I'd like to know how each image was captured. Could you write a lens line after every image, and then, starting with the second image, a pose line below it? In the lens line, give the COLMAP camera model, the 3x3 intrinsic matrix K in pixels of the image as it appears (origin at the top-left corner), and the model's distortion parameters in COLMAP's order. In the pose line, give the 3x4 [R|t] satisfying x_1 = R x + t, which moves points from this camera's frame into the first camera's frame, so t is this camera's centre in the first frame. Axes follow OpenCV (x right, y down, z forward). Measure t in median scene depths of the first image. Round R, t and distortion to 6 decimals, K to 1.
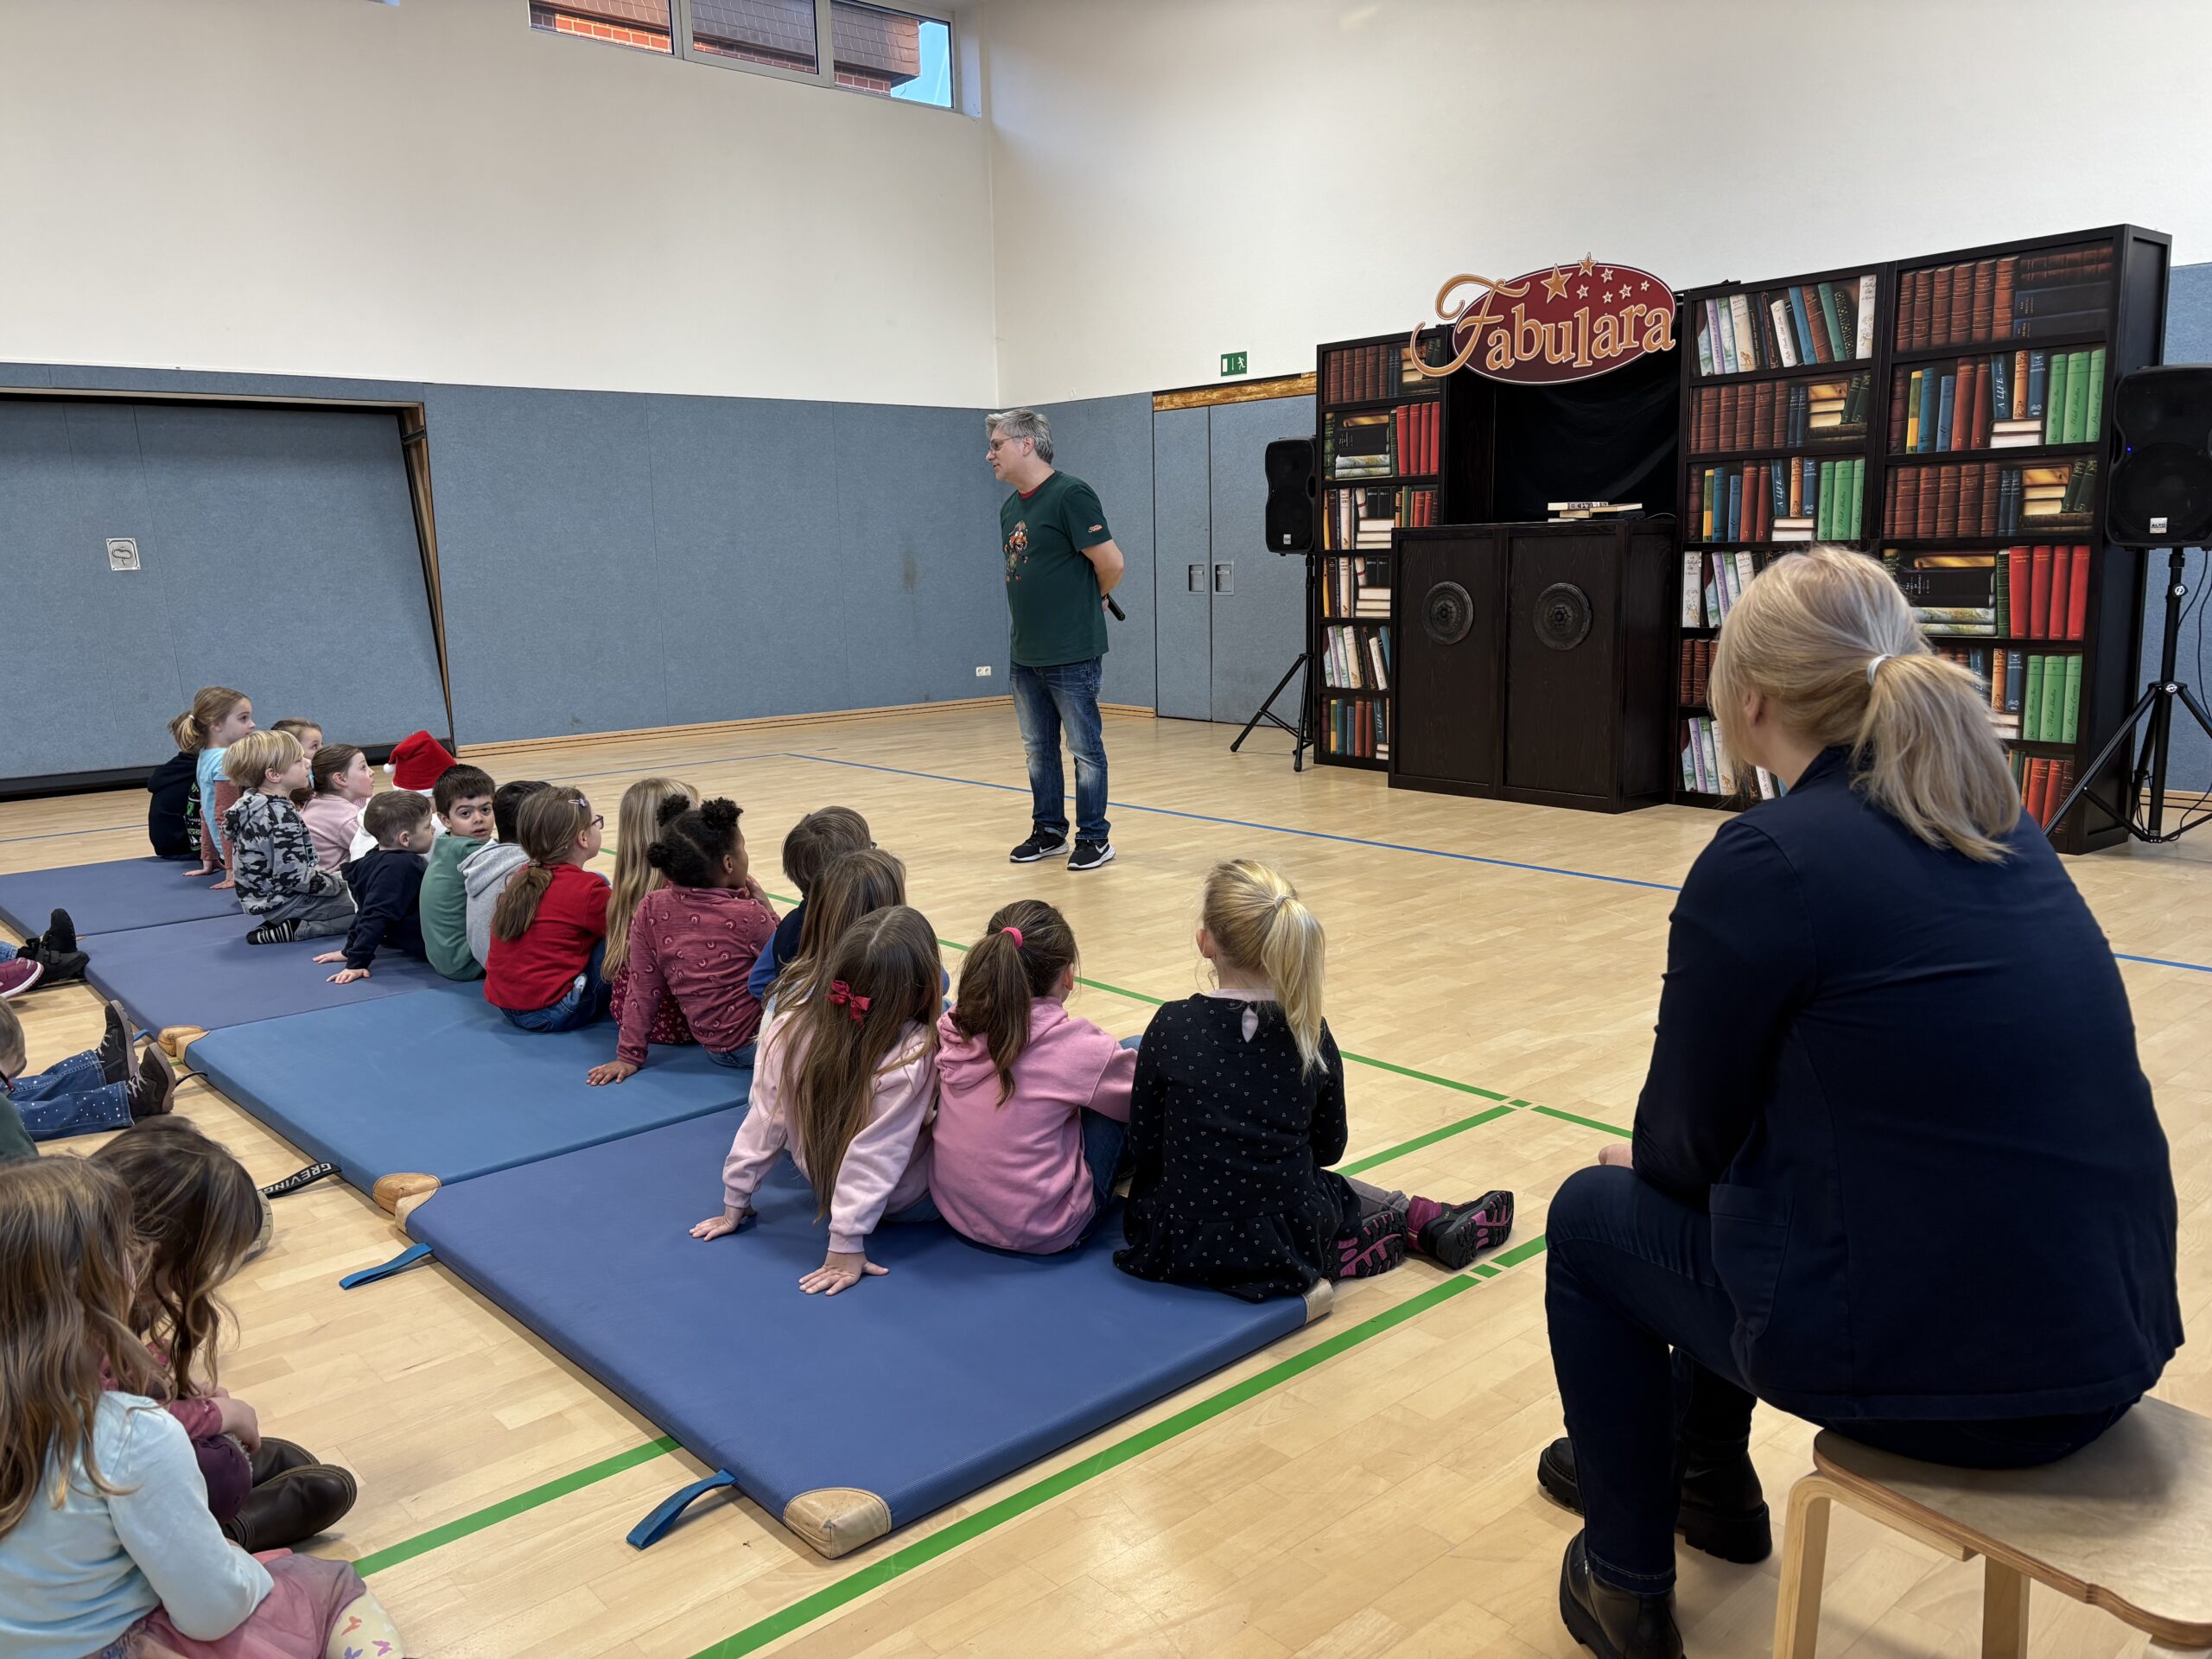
lens RADIAL K [[1632.9, 0, 1088.2], [0, 1632.9, 810.0], [0, 0, 1]] dist [0.052421, -0.049092]
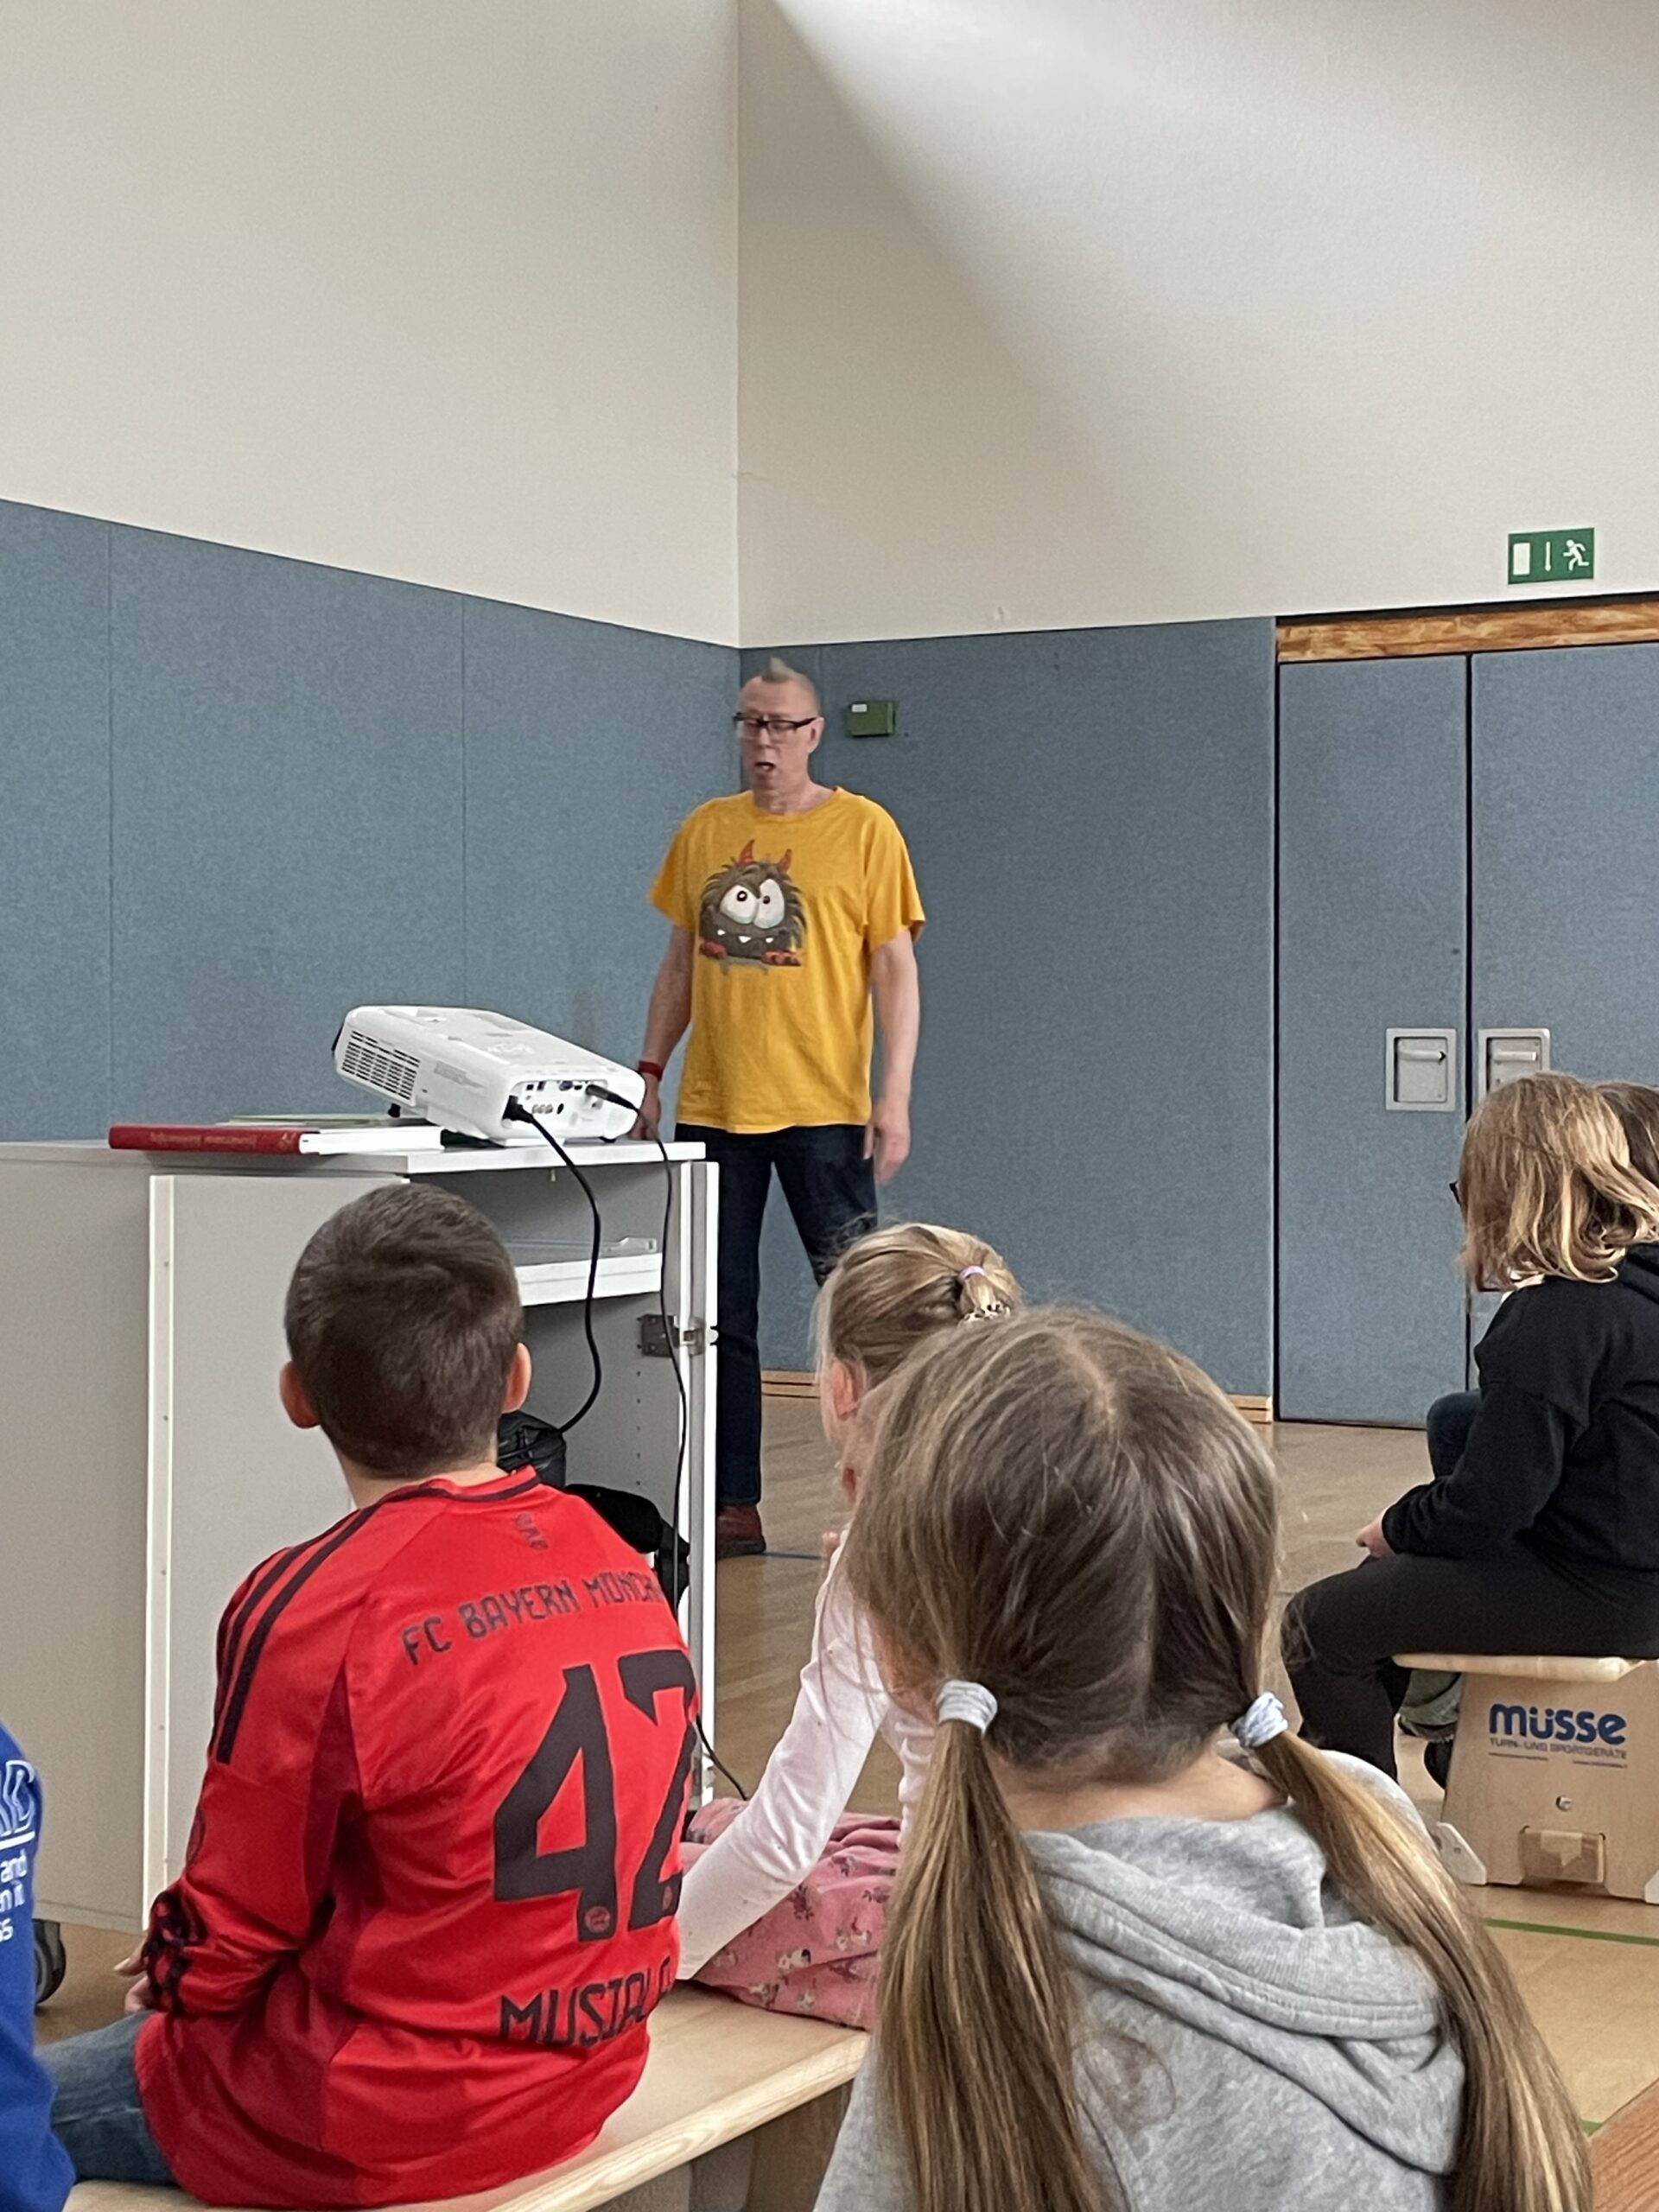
lens RADIAL K [[3428.4, 0, 847.1], [0, 3428.4, 1105.0], [0, 0, 1]] dist [0.029722, 0.000000]
pose [[0.946768, 0.017248, 0.321455, -0.609752], [0.028799, 0.990021, -0.137943, -0.043827], [-0.320626, 0.139858, 0.936824, 0.487623]]
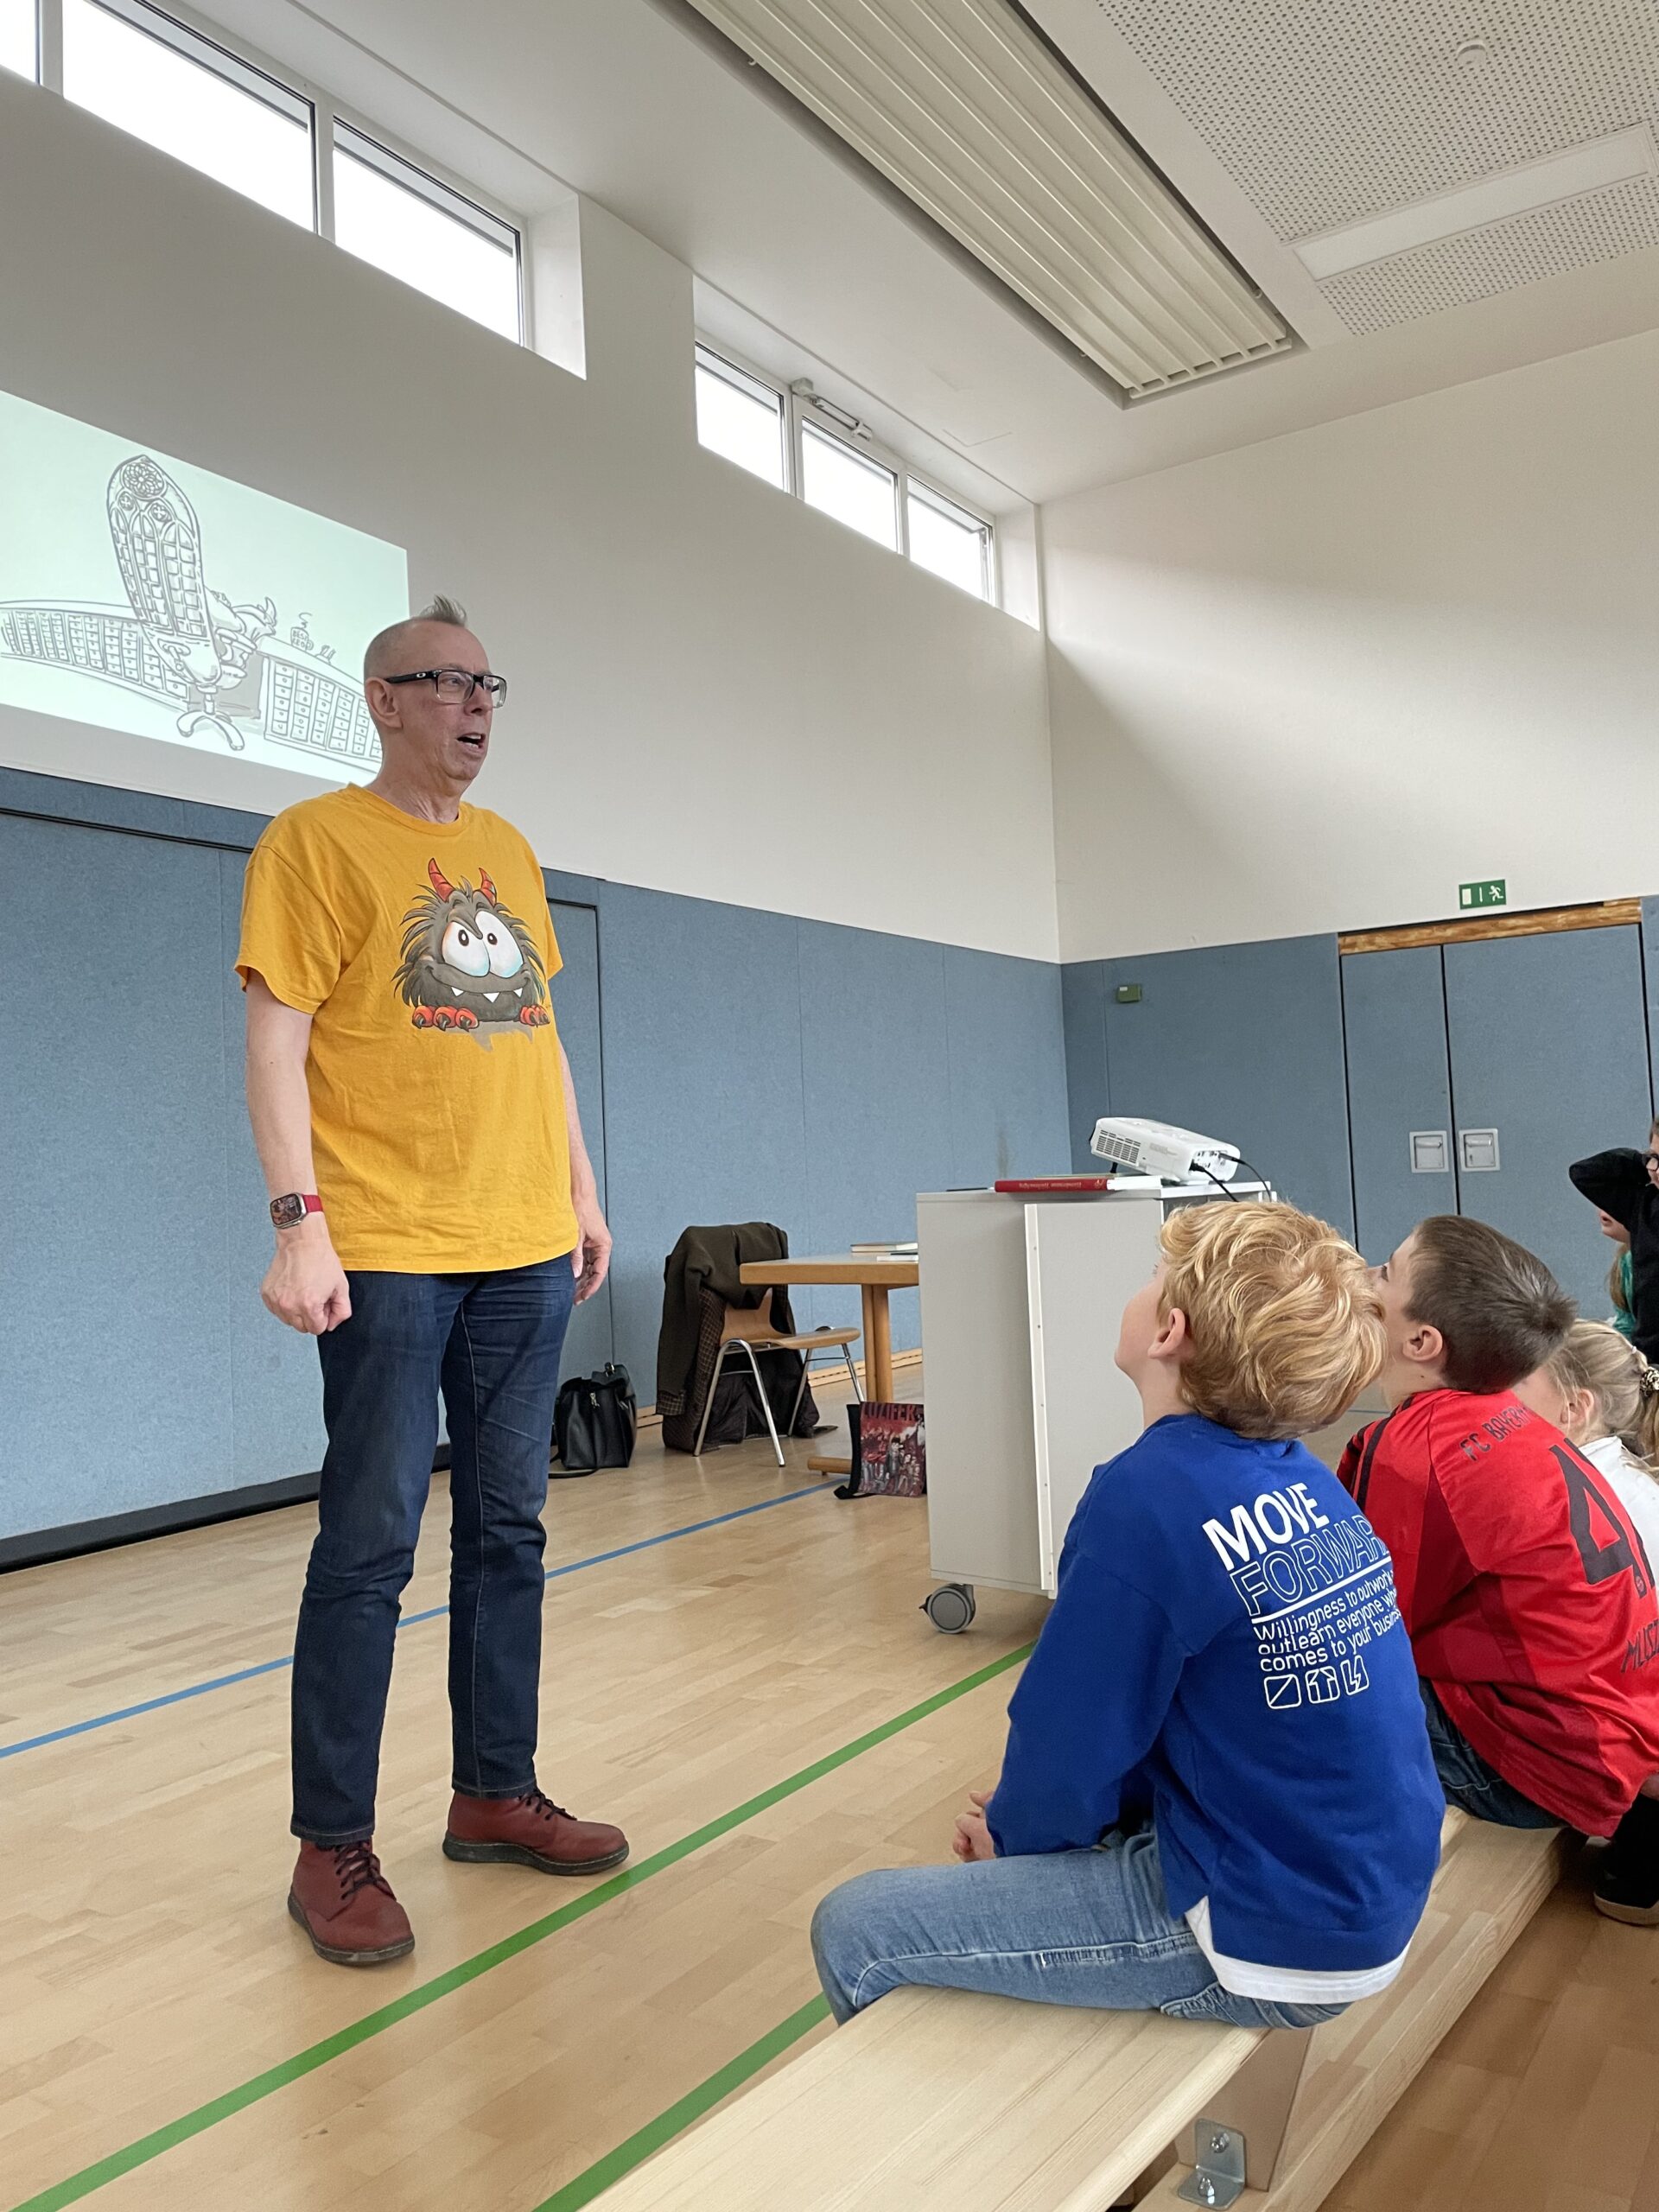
lens RADIAL K [[1614.3, 0, 808.1], [0, 1614.3, 1103.1], [0, 0, 1]] dist [-0.008213, 0.004970]
pose [[0.980461, -0.006420, 0.196607, -0.702505], [0.046393, 0.978821, -0.199394, -0.043904], [-0.191163, 0.204619, 0.959994, 0.549420]]
